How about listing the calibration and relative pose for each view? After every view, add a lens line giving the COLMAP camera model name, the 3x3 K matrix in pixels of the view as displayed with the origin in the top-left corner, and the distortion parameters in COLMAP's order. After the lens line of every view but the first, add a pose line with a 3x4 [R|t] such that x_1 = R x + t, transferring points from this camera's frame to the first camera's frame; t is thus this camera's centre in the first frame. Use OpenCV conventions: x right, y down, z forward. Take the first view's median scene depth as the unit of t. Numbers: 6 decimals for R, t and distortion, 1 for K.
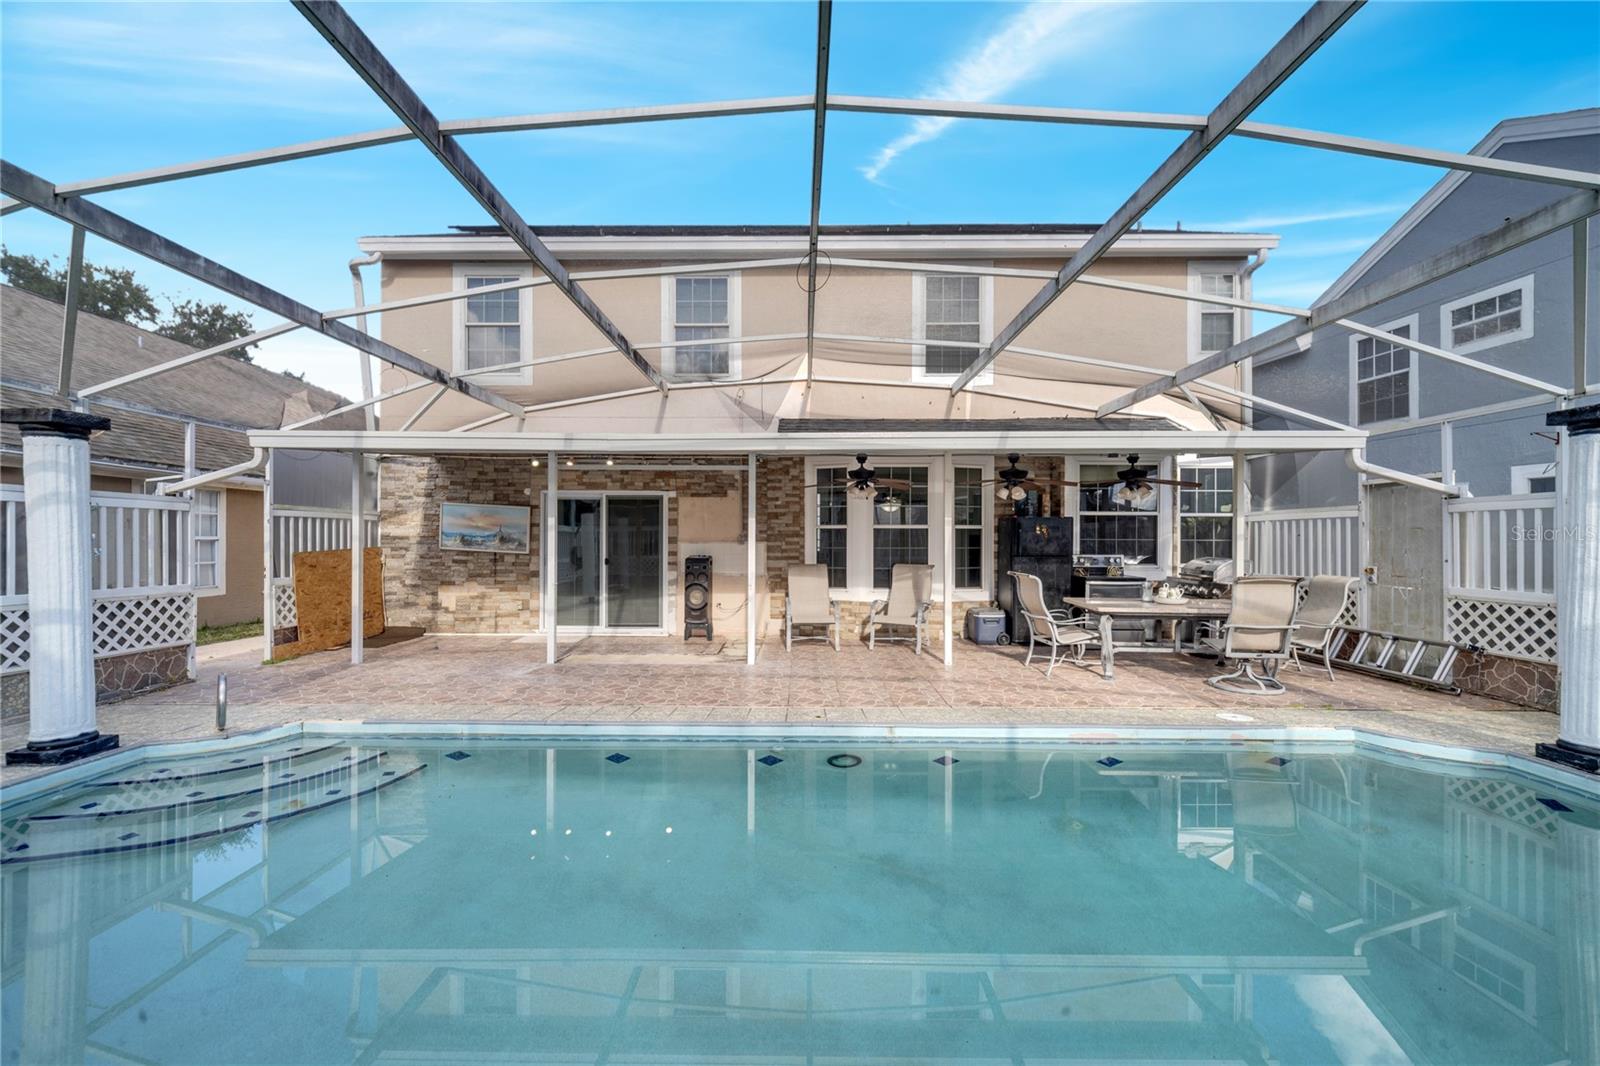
lens RADIAL K [[639.6, 0, 800.0], [0, 639.6, 533.0], [0, 0, 1]] dist [0.000521, 0.000056]
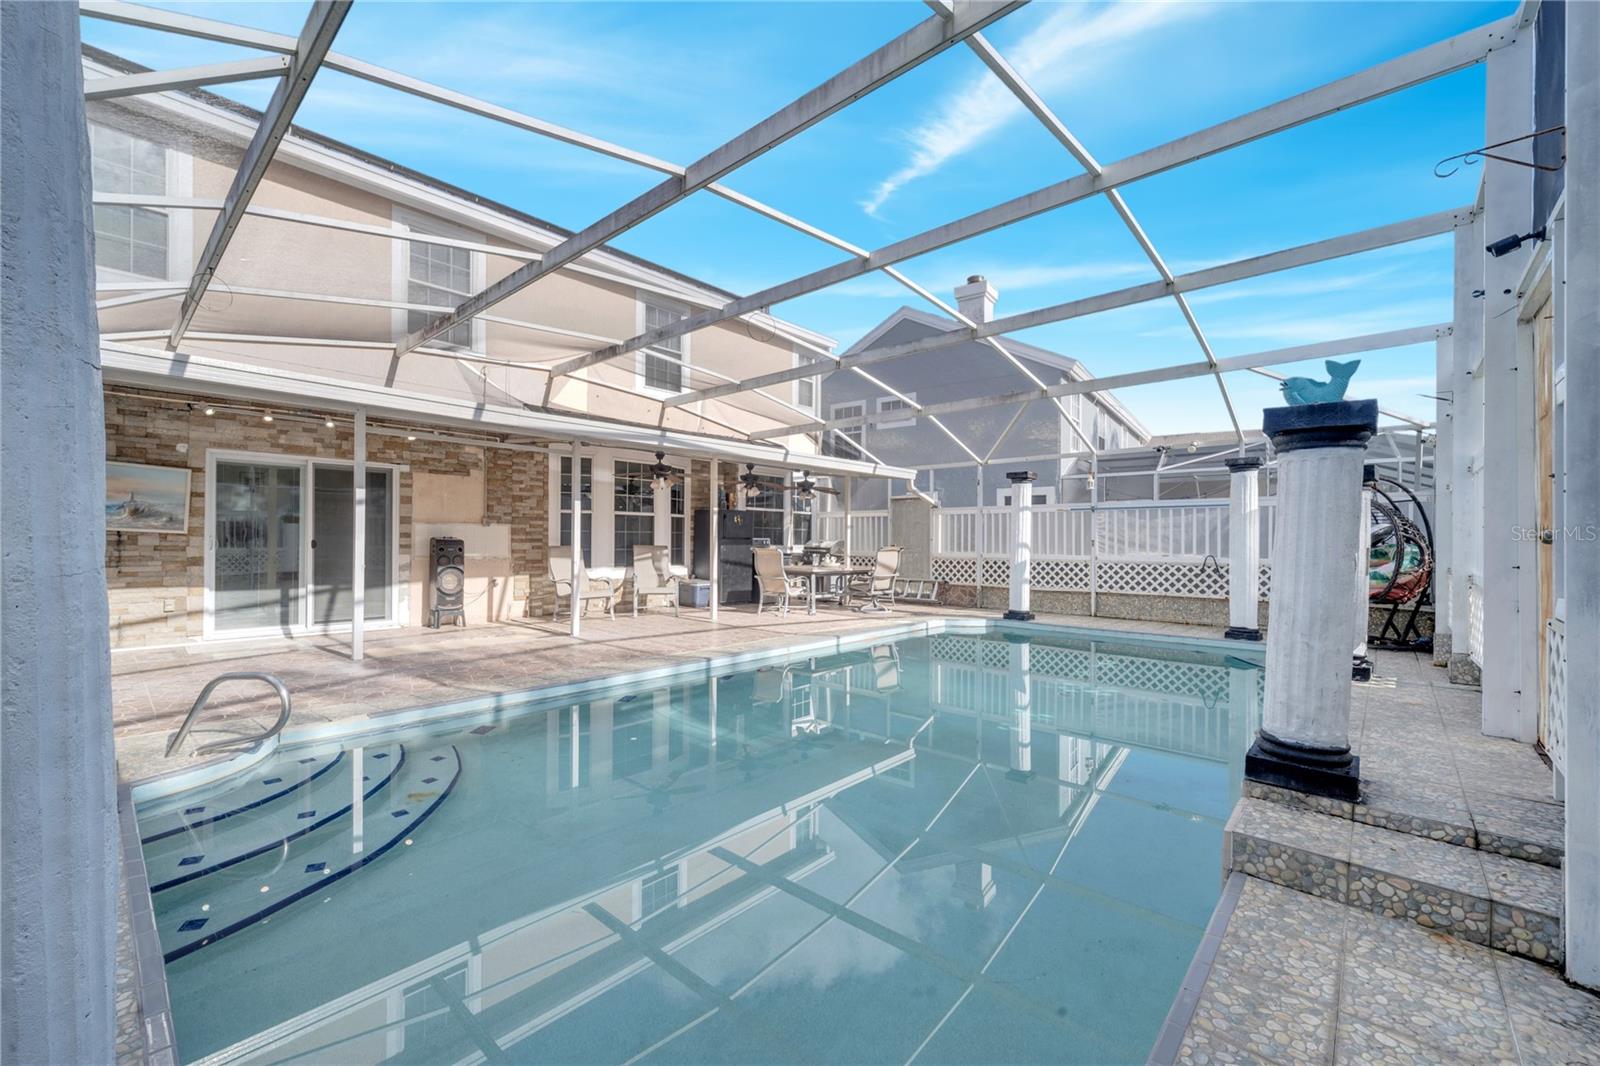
lens RADIAL K [[639.6, 0, 800.0], [0, 639.6, 533.0], [0, 0, 1]] dist [0.000521, 0.000056]
pose [[0.666780, 0.010727, 0.745177, -0.498578], [-0.014631, 0.999892, -0.001302, 0.022328], [-0.745111, -0.010034, 0.666865, -0.003613]]
